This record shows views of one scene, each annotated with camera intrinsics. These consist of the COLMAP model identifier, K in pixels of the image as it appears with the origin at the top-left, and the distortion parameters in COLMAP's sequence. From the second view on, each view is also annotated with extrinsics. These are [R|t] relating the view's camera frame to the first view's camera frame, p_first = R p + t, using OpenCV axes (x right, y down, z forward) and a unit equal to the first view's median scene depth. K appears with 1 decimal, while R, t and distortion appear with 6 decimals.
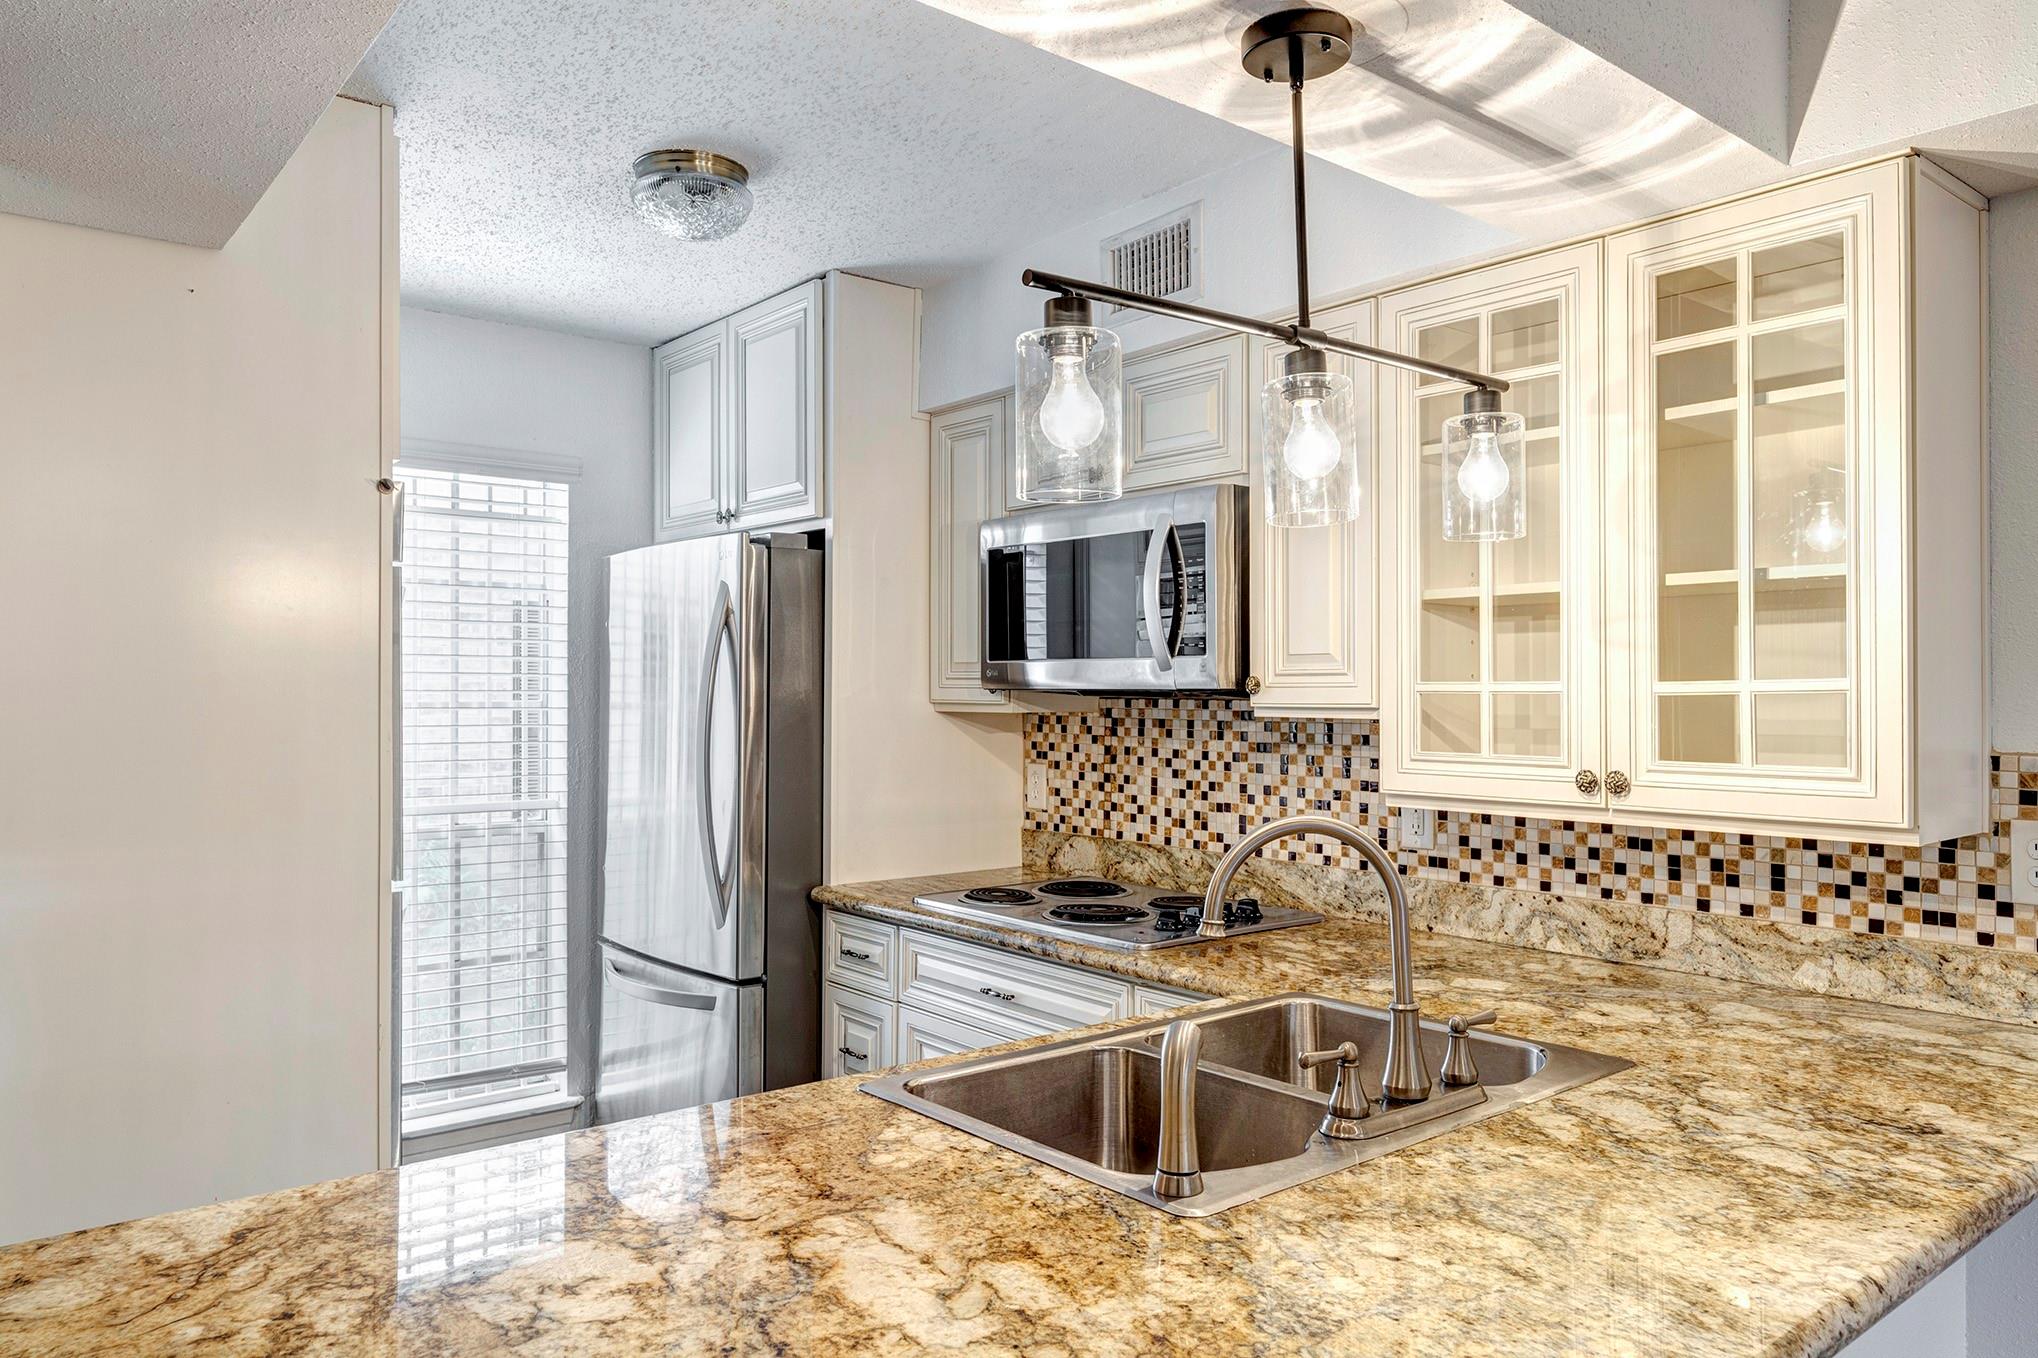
lens RADIAL K [[1385.7, 0, 1014.3], [0, 1385.7, 682.7], [0, 0, 1]] dist [-0.006718, 0.001811]
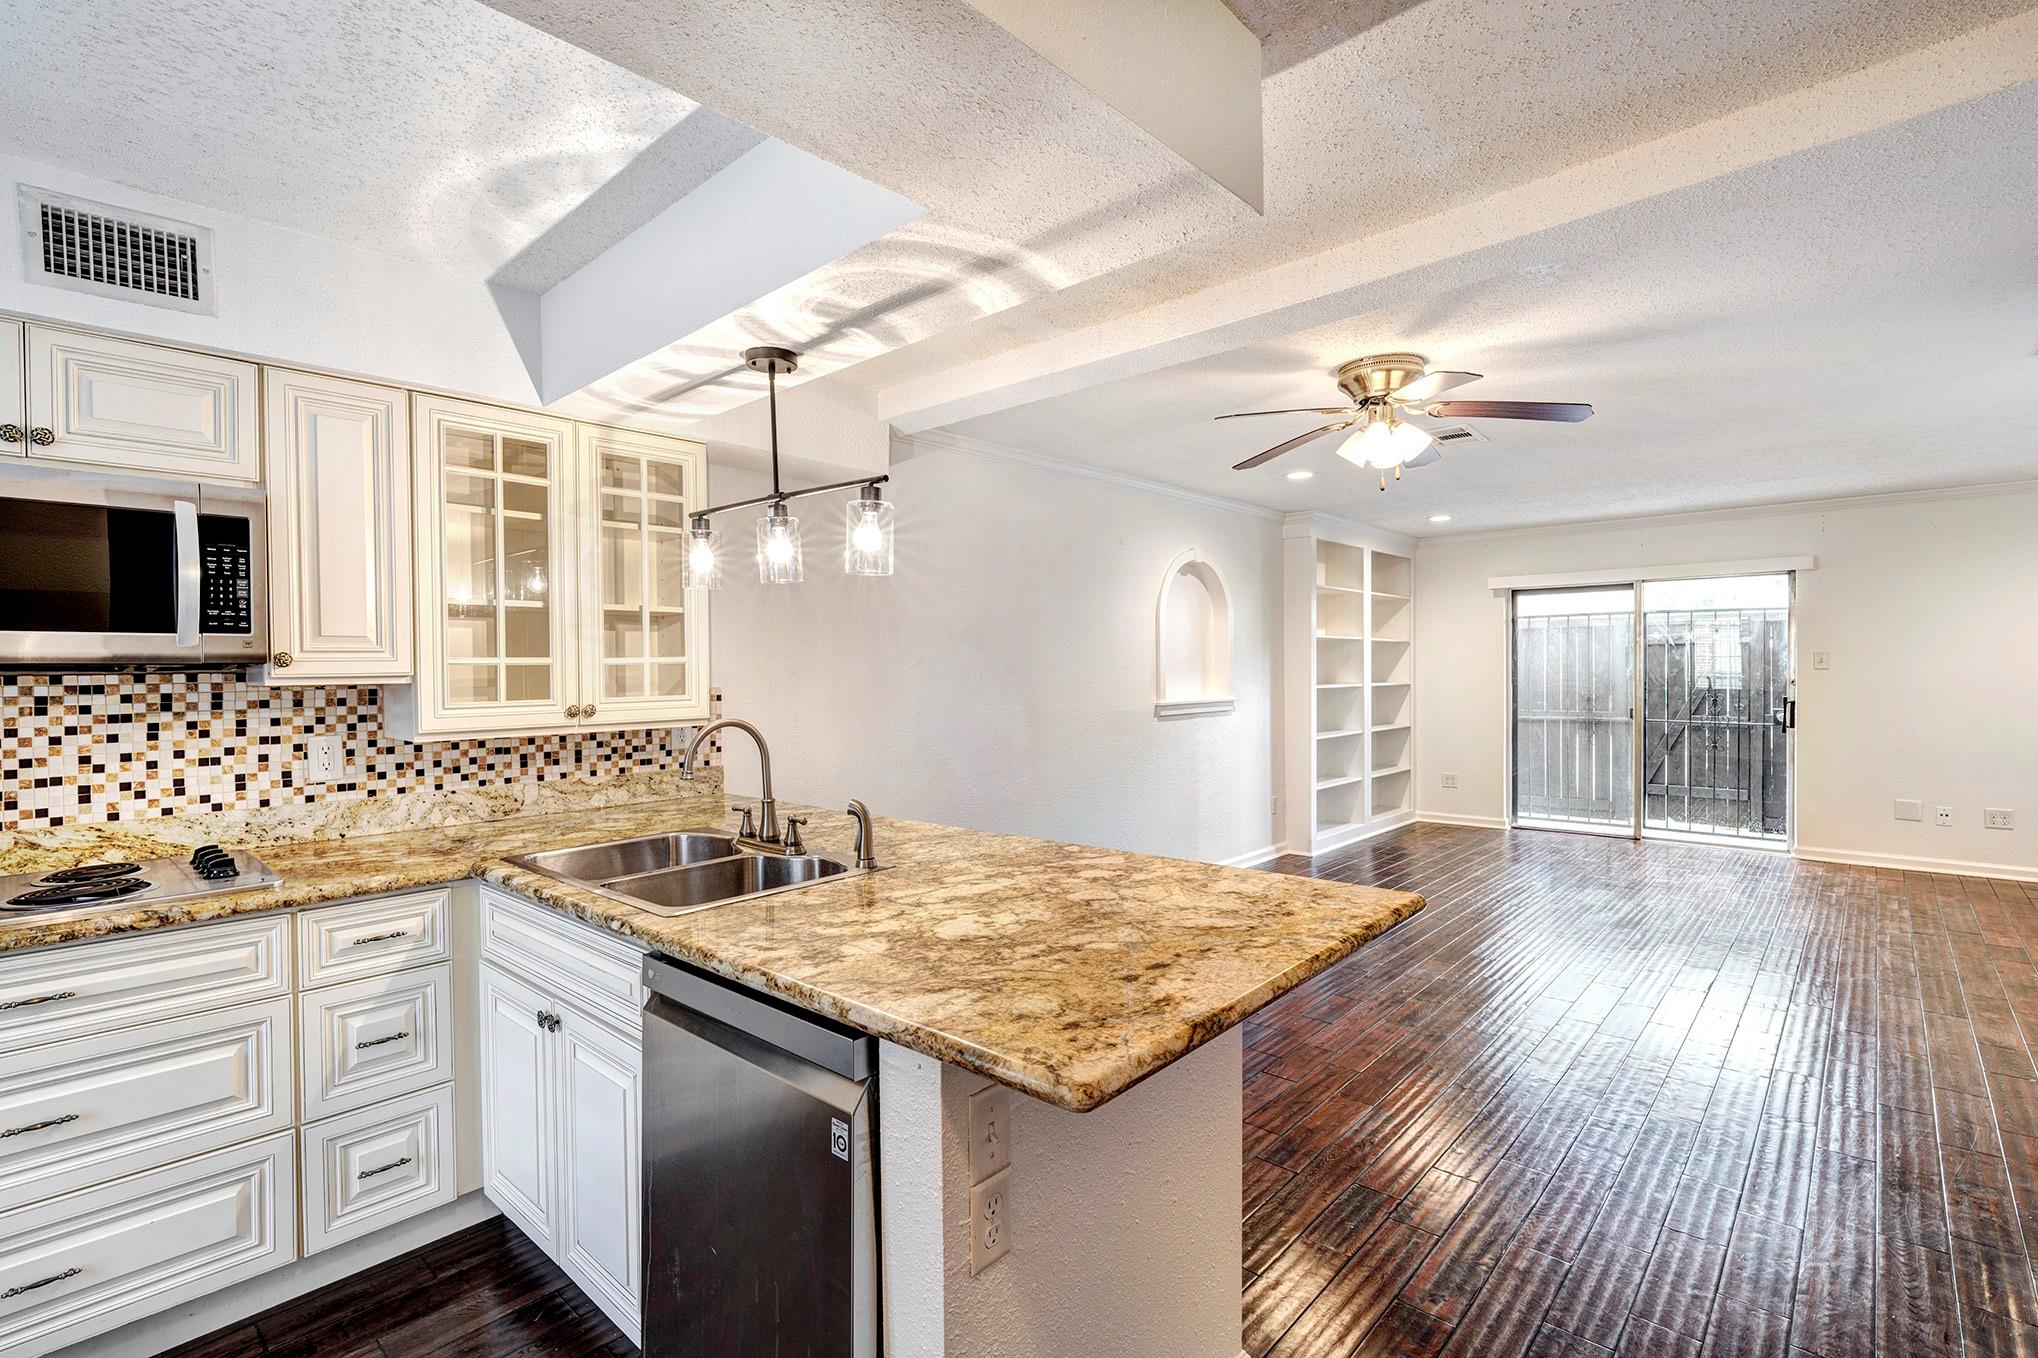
lens RADIAL K [[941.6, 0, 1007.0], [0, 941.6, 676.4], [0, 0, 1]] dist [0.006342, 0.000129]
pose [[-0.141447, -0.011723, 0.989876, -0.843882], [0.003943, 0.999915, 0.012406, 0.009895], [-0.989938, 0.005658, -0.141389, 0.546467]]
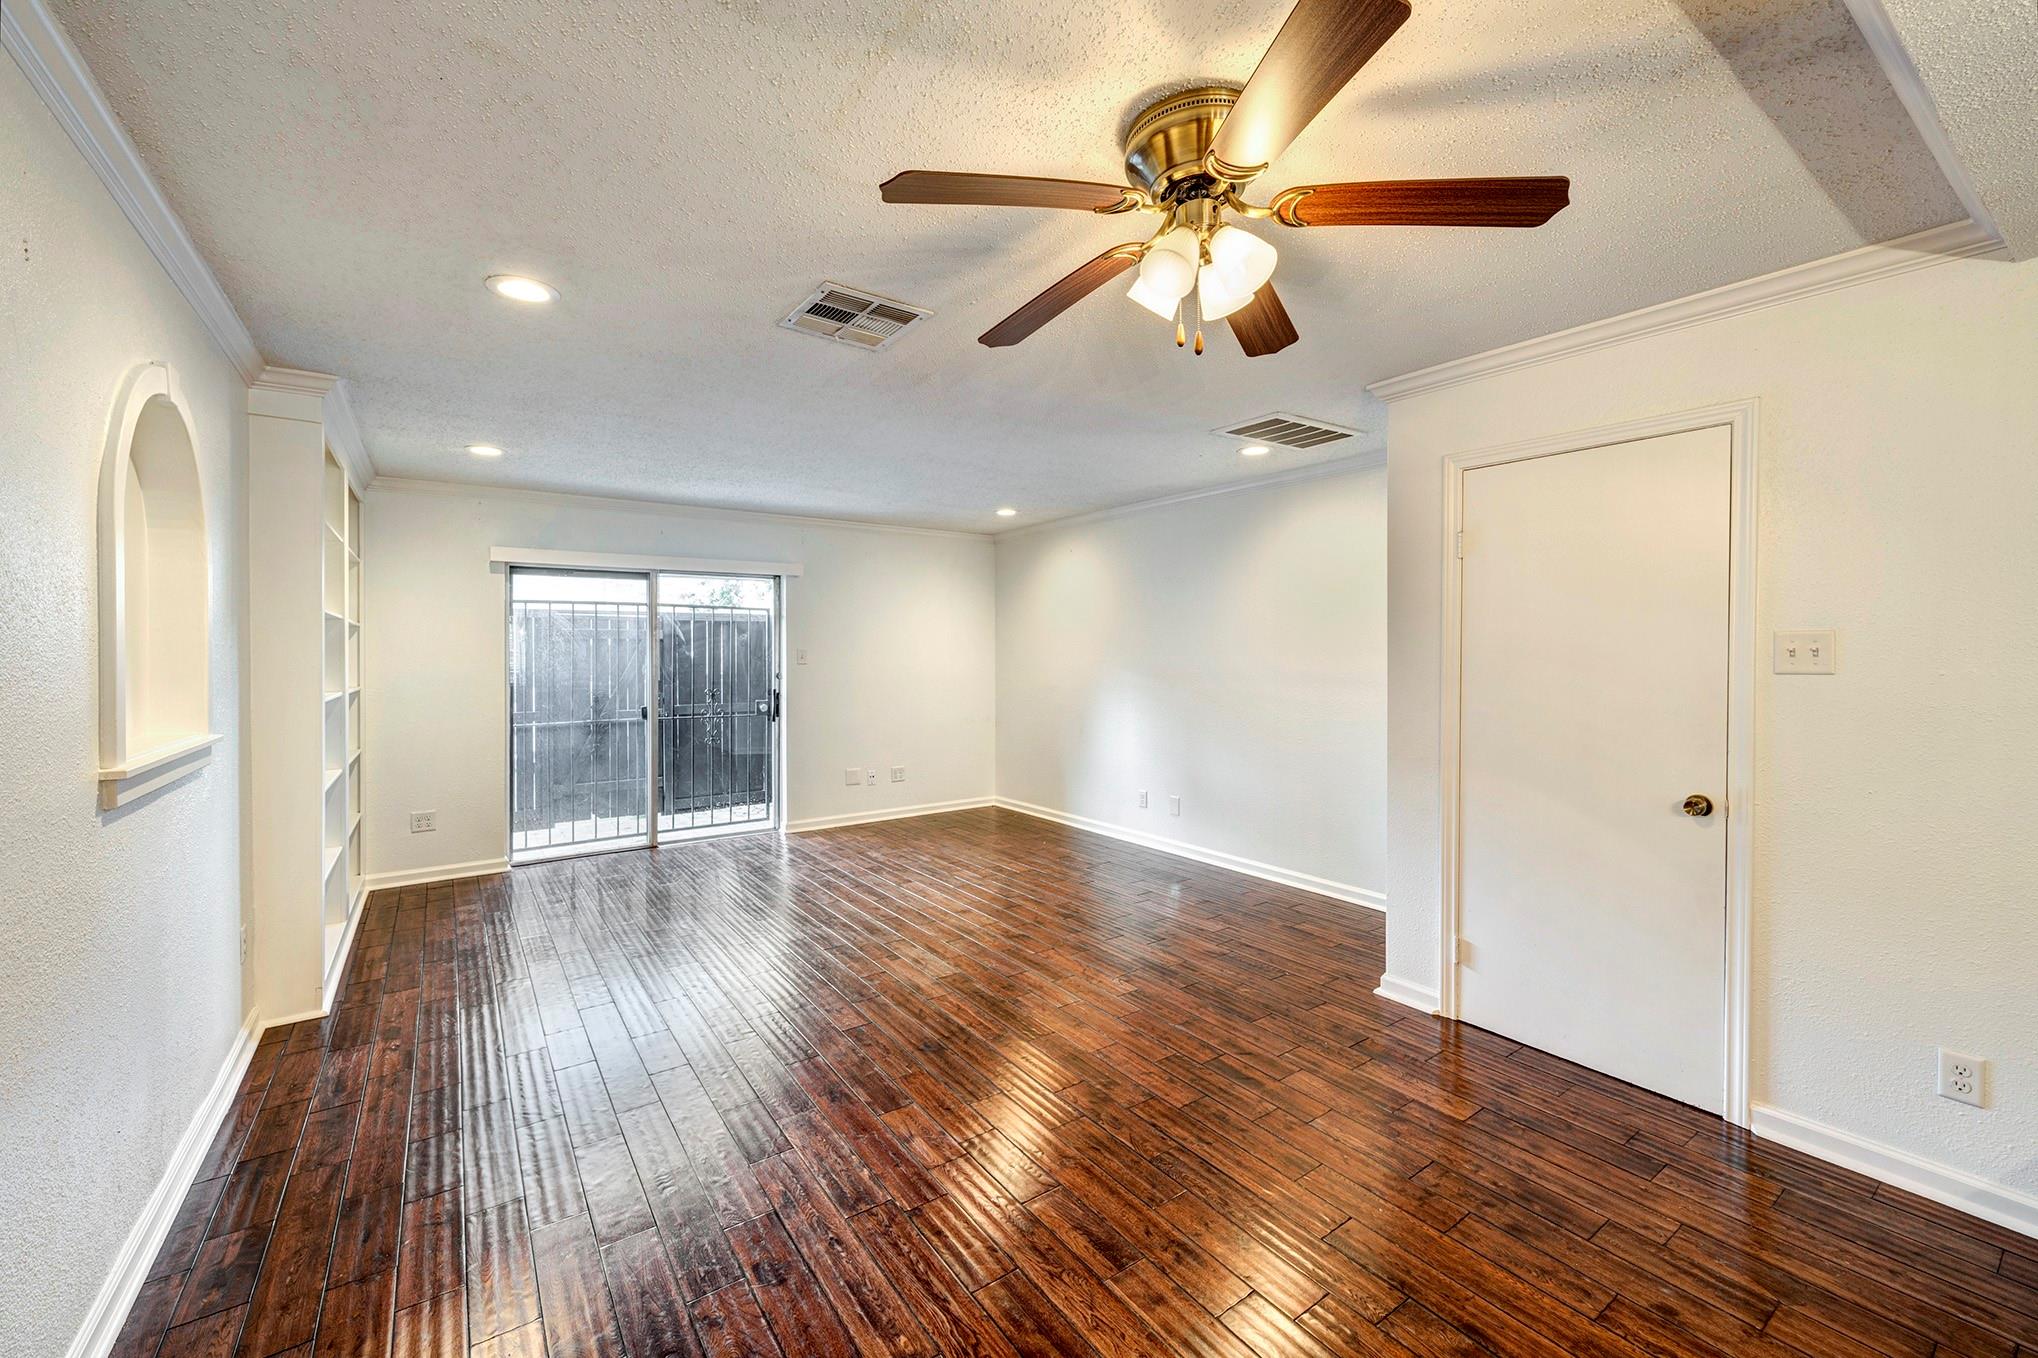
lens RADIAL K [[816.7, 0, 1023.3], [0, 816.7, 664.5], [0, 0, 1]] dist [0.002738, 0.000219]
pose [[-0.997600, -0.001251, 0.069226, 0.580387], [-0.000671, 0.999964, 0.008407, 0.009111], [-0.069234, 0.008340, -0.997566, 0.488267]]
